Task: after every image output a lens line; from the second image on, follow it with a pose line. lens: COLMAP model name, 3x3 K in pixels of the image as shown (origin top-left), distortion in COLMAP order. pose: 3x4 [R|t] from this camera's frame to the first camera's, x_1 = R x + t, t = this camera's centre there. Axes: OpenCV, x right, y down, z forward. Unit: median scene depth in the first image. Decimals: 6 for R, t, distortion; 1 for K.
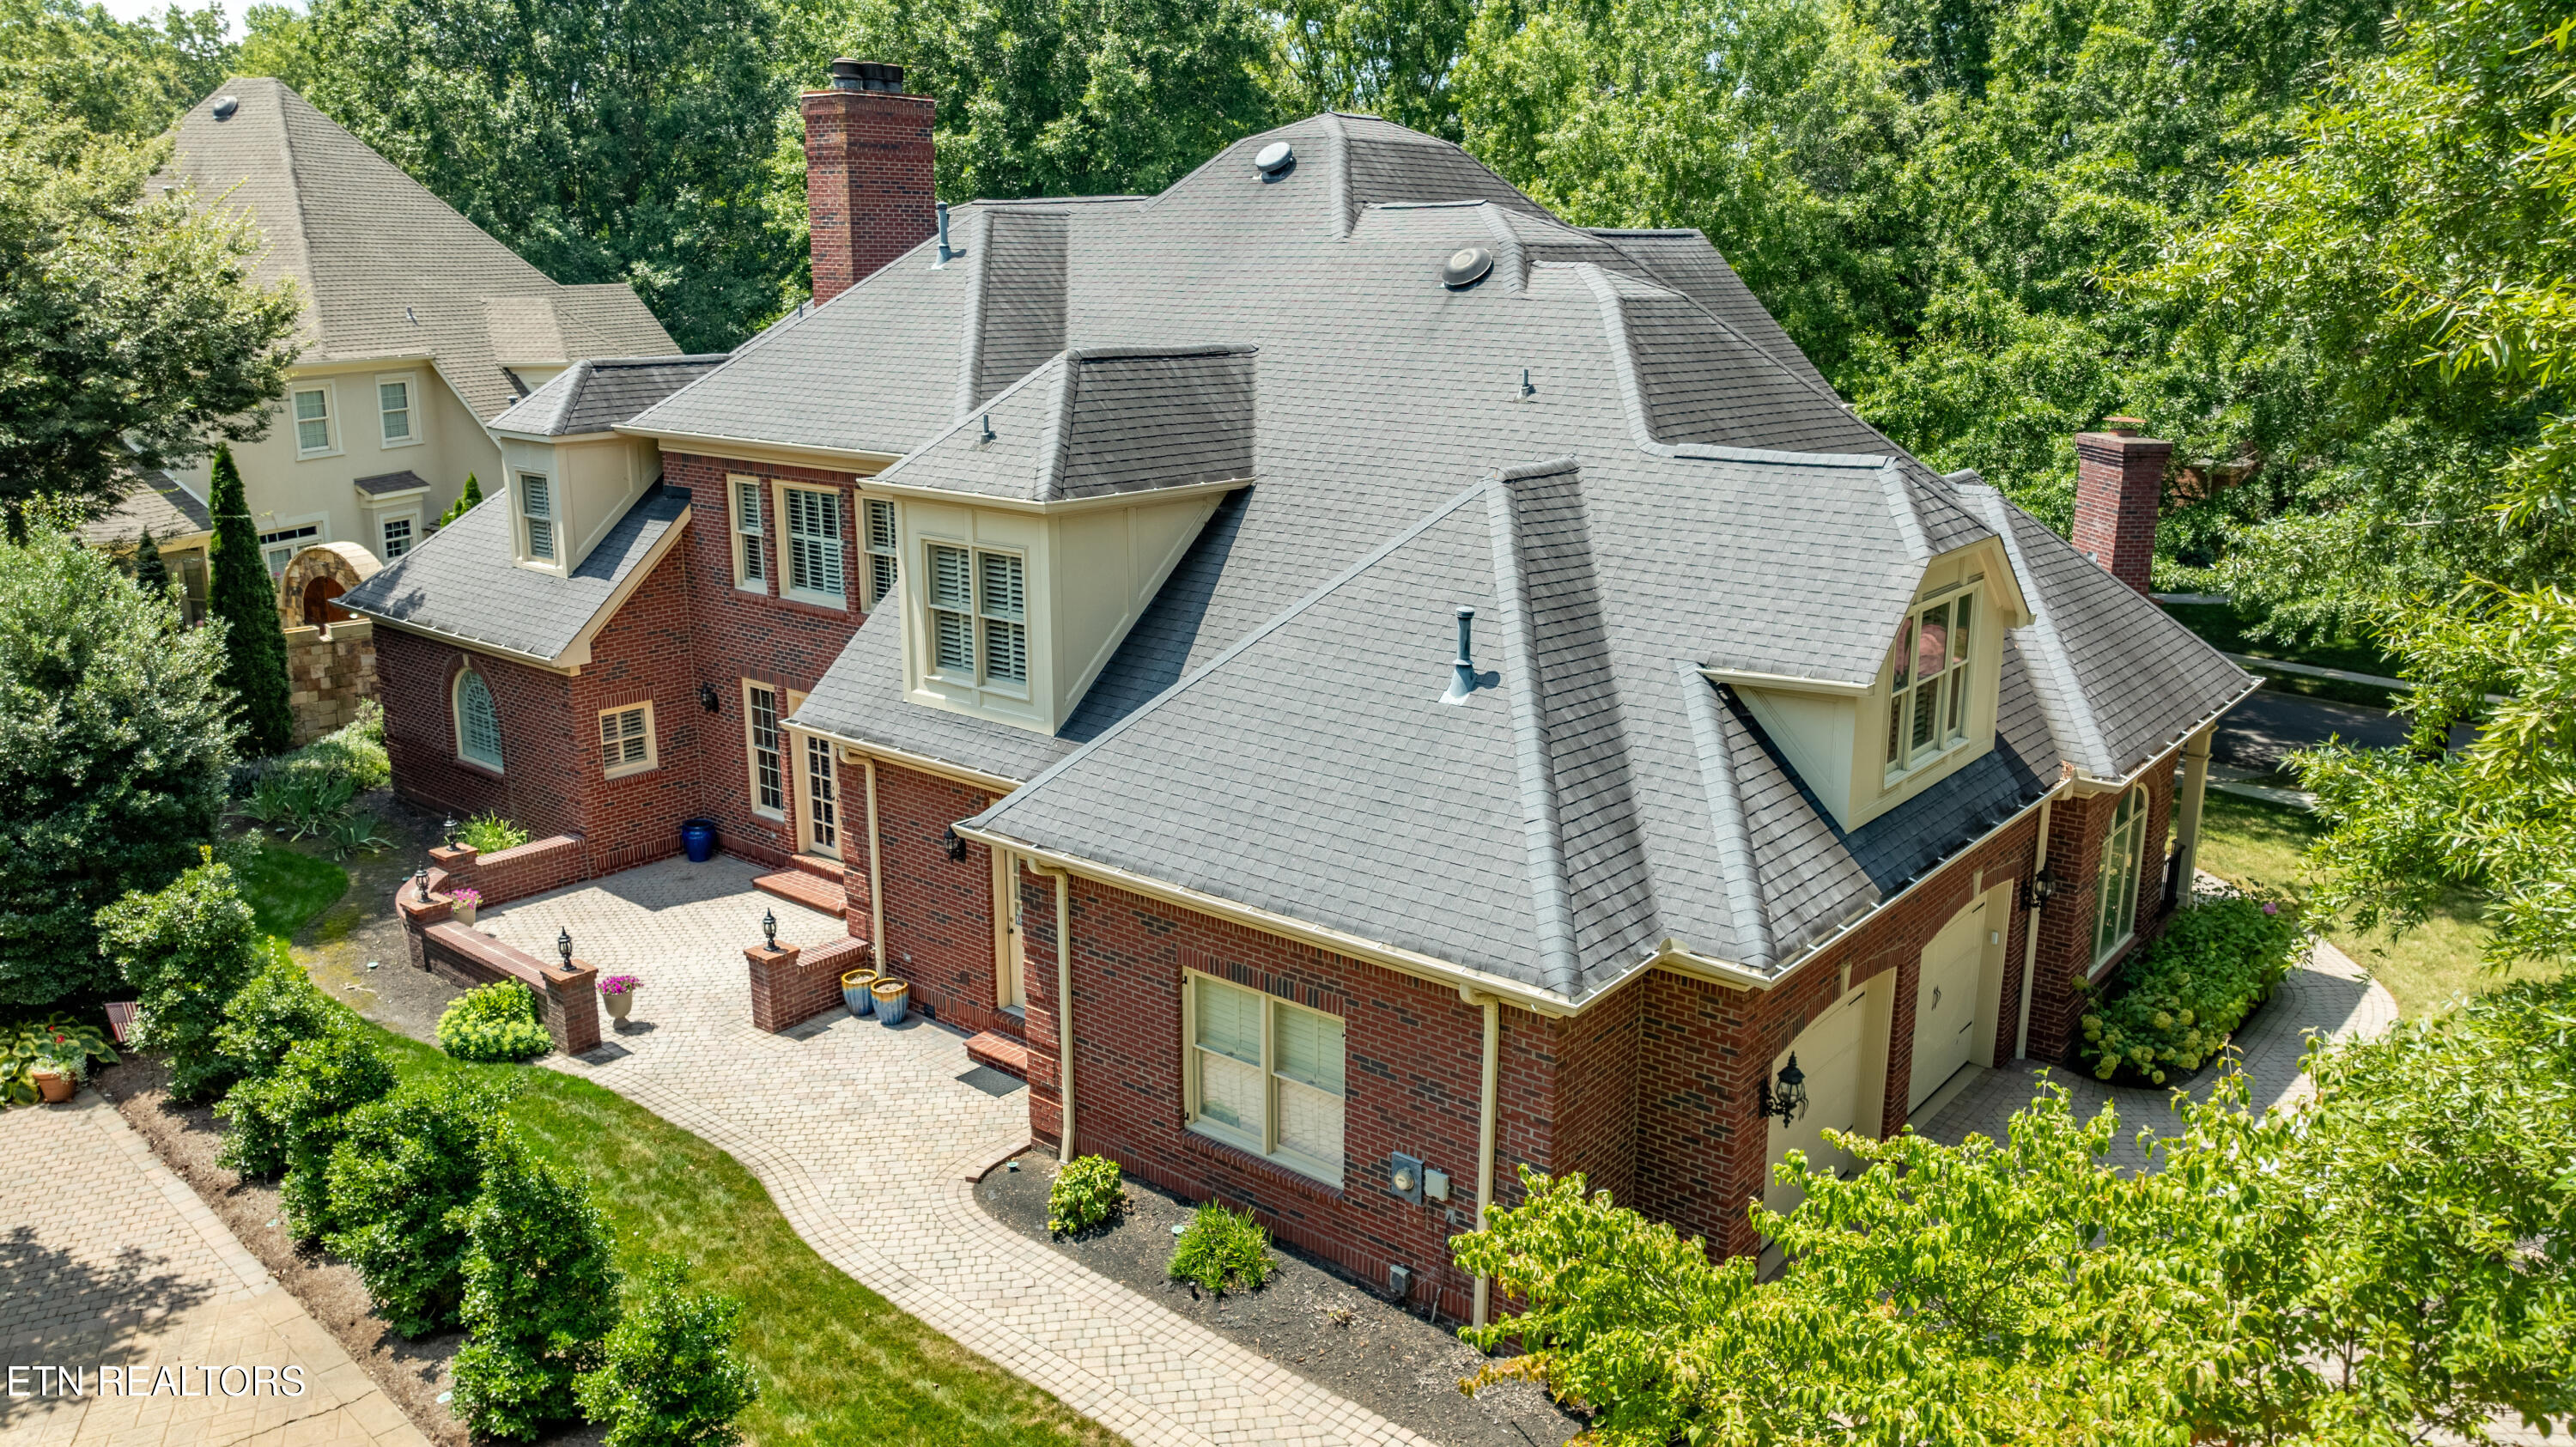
lens RADIAL K [[1759.8, 0, 1272.7], [0, 1759.8, 741.5], [0, 0, 1]] dist [-0.004972, -0.005760]
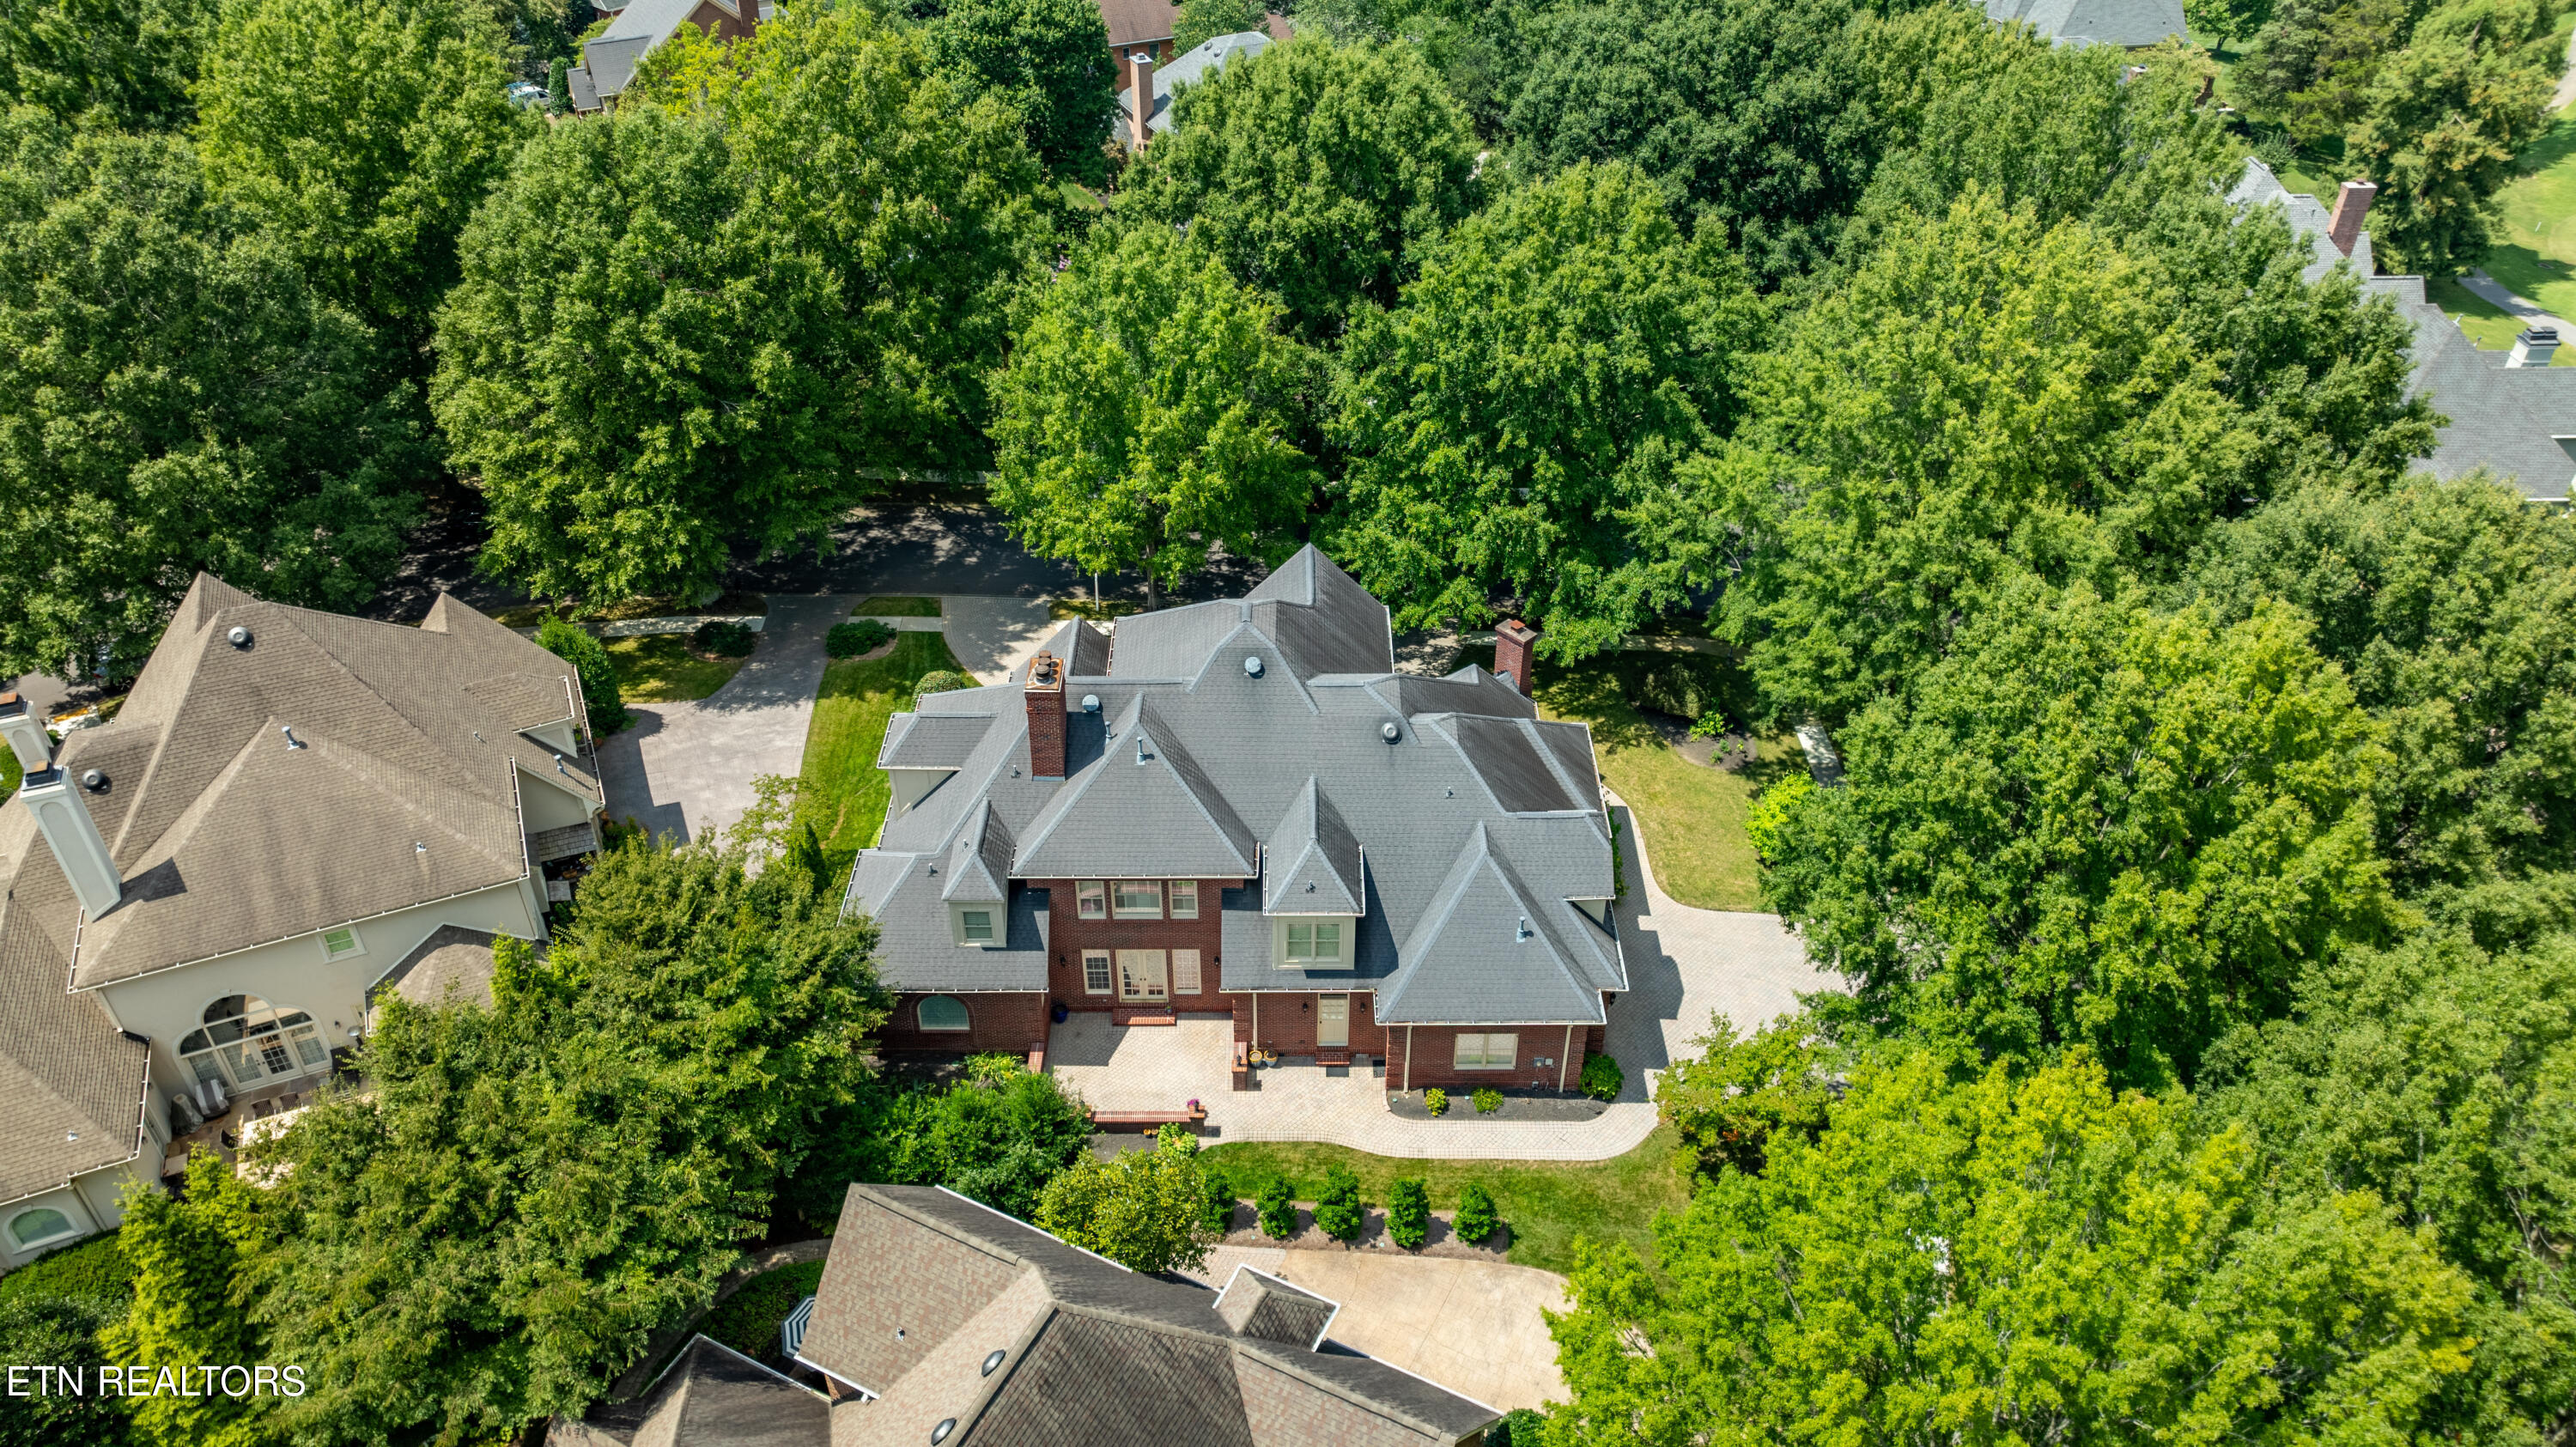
lens RADIAL K [[1759.8, 0, 1297.0], [0, 1759.8, 719.9], [0, 0, 1]] dist [-0.004972, -0.005760]
pose [[0.761213, -0.376163, 0.528257, -1.700236], [0.150839, 0.894941, 0.419915, -1.728970], [-0.630716, -0.239963, 0.737981, -1.057293]]
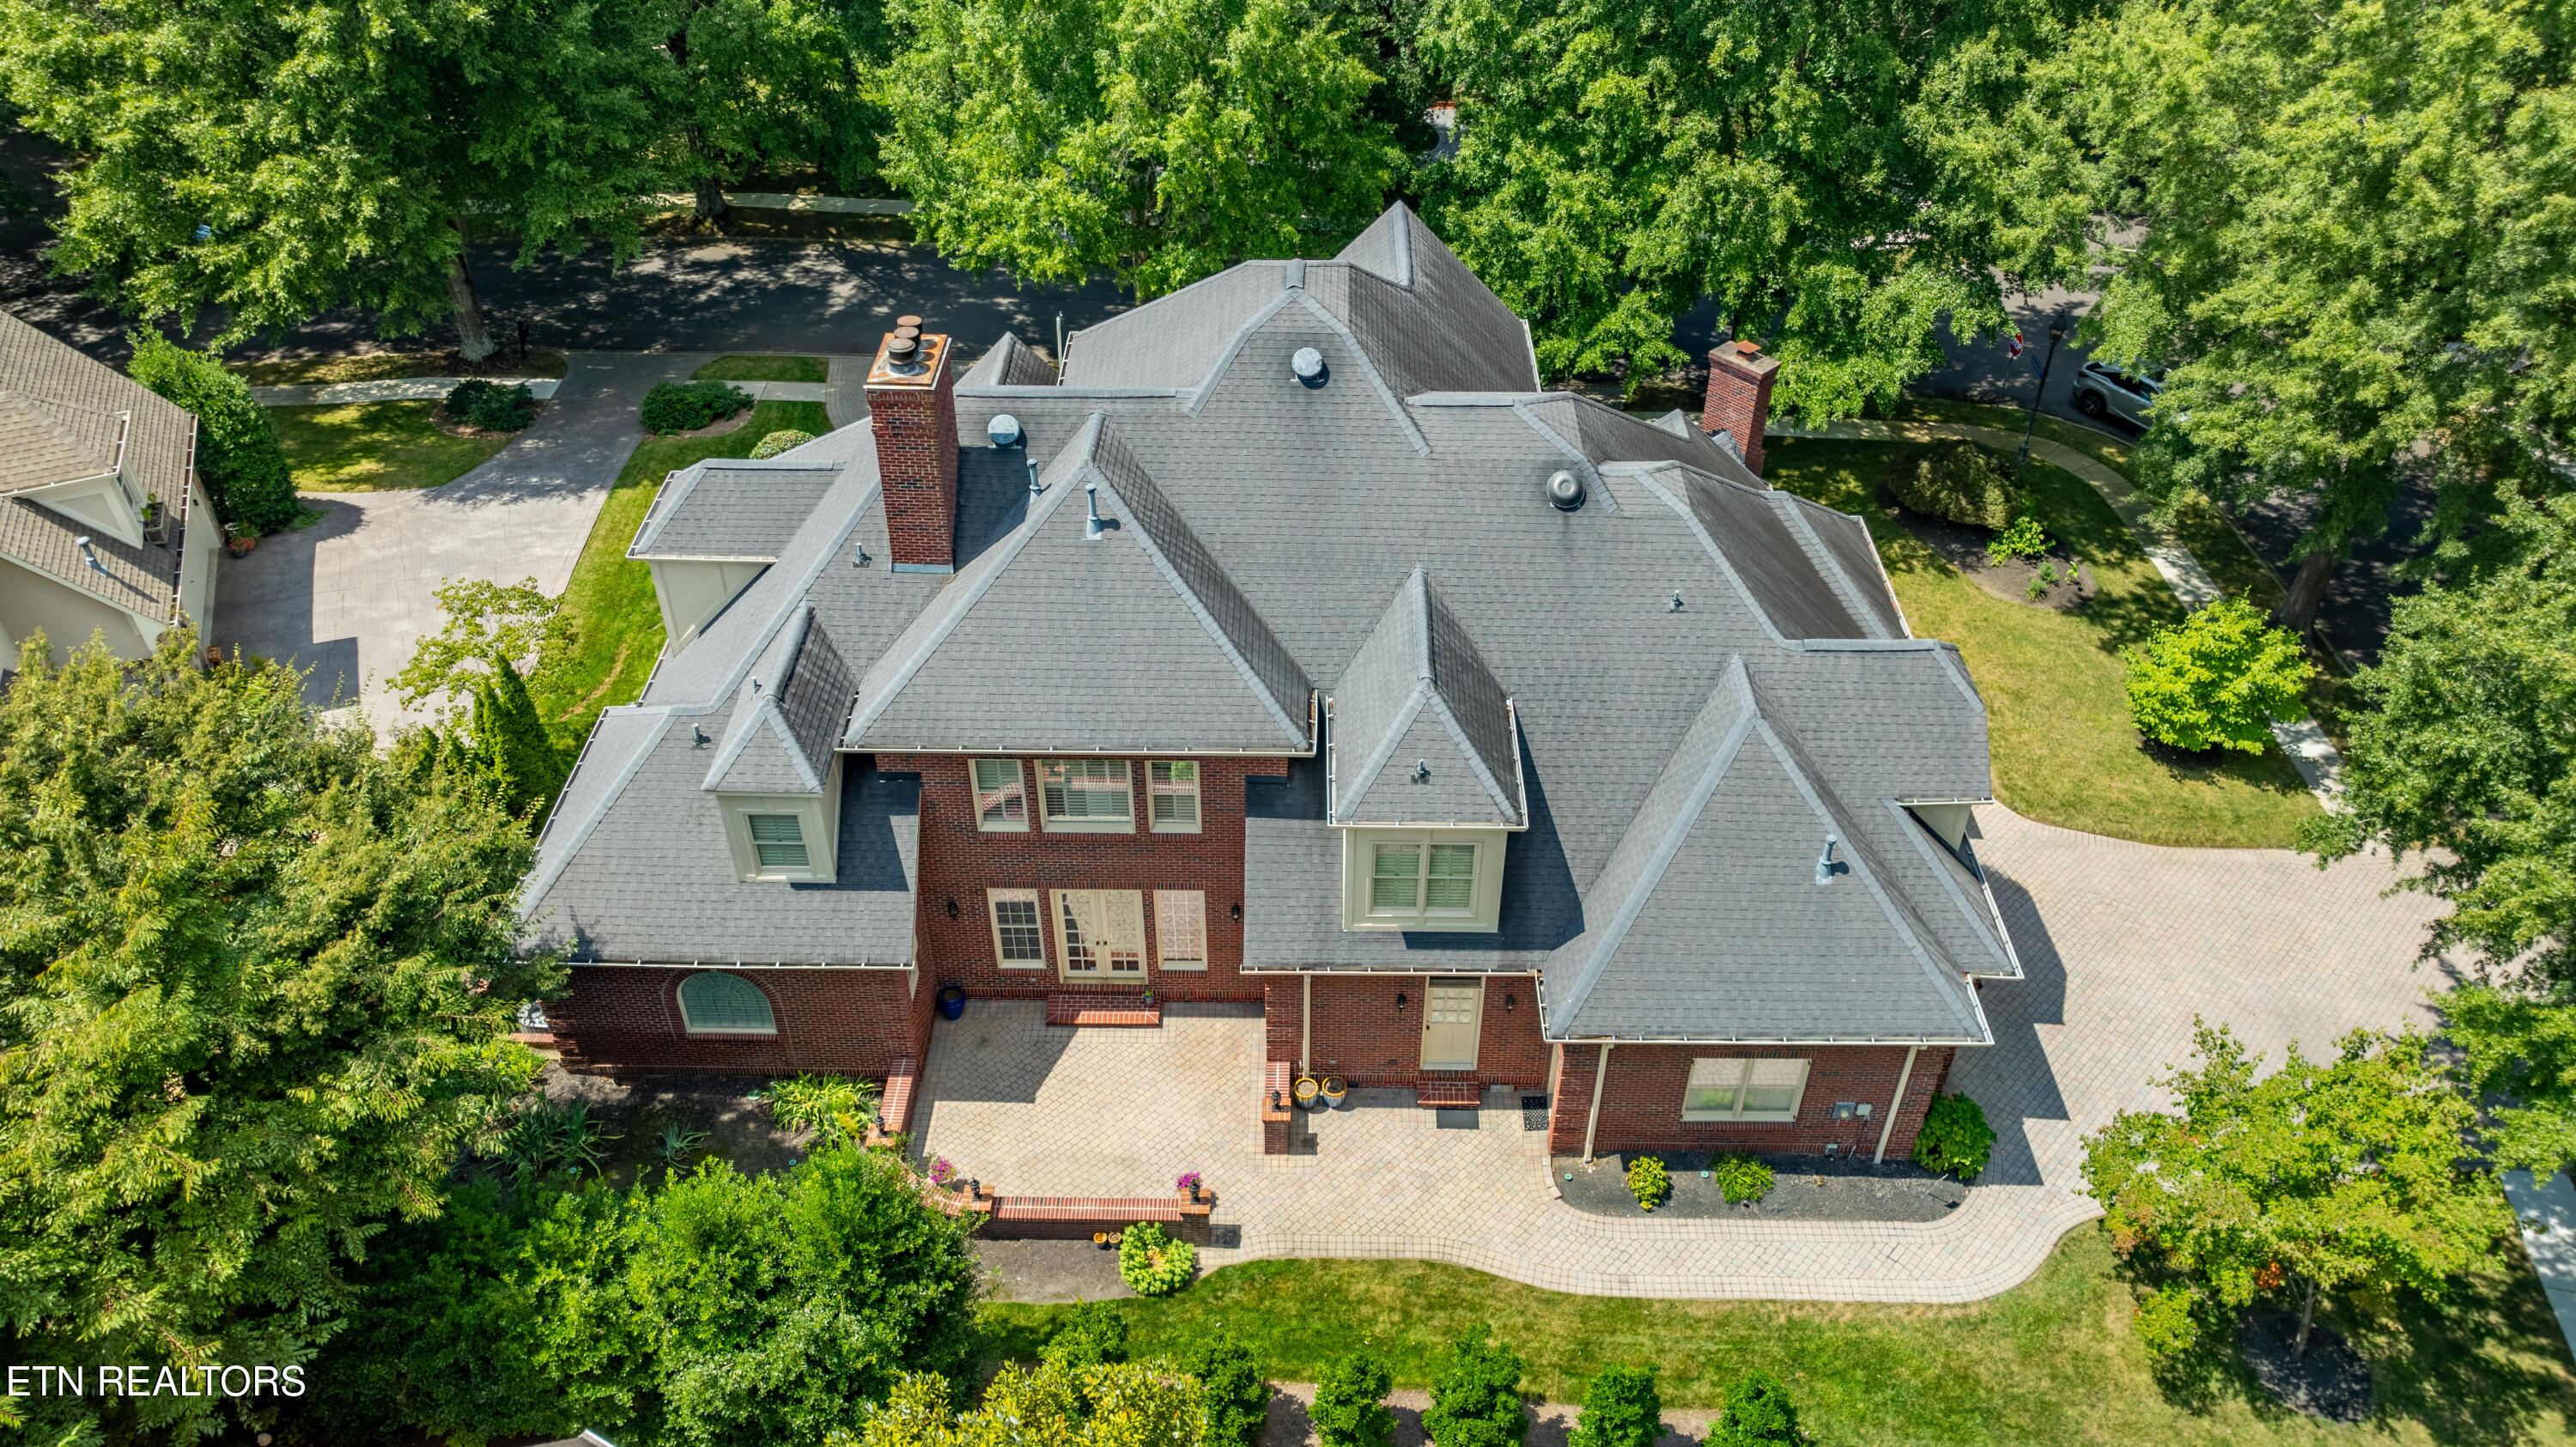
lens RADIAL K [[1759.8, 0, 1287.1], [0, 1759.8, 707.1], [0, 0, 1]] dist [-0.004972, -0.005760]
pose [[0.774411, -0.385881, 0.501381, -1.029874], [0.151447, 0.882491, 0.445279, -0.947457], [-0.614289, -0.268897, 0.741851, 0.041883]]
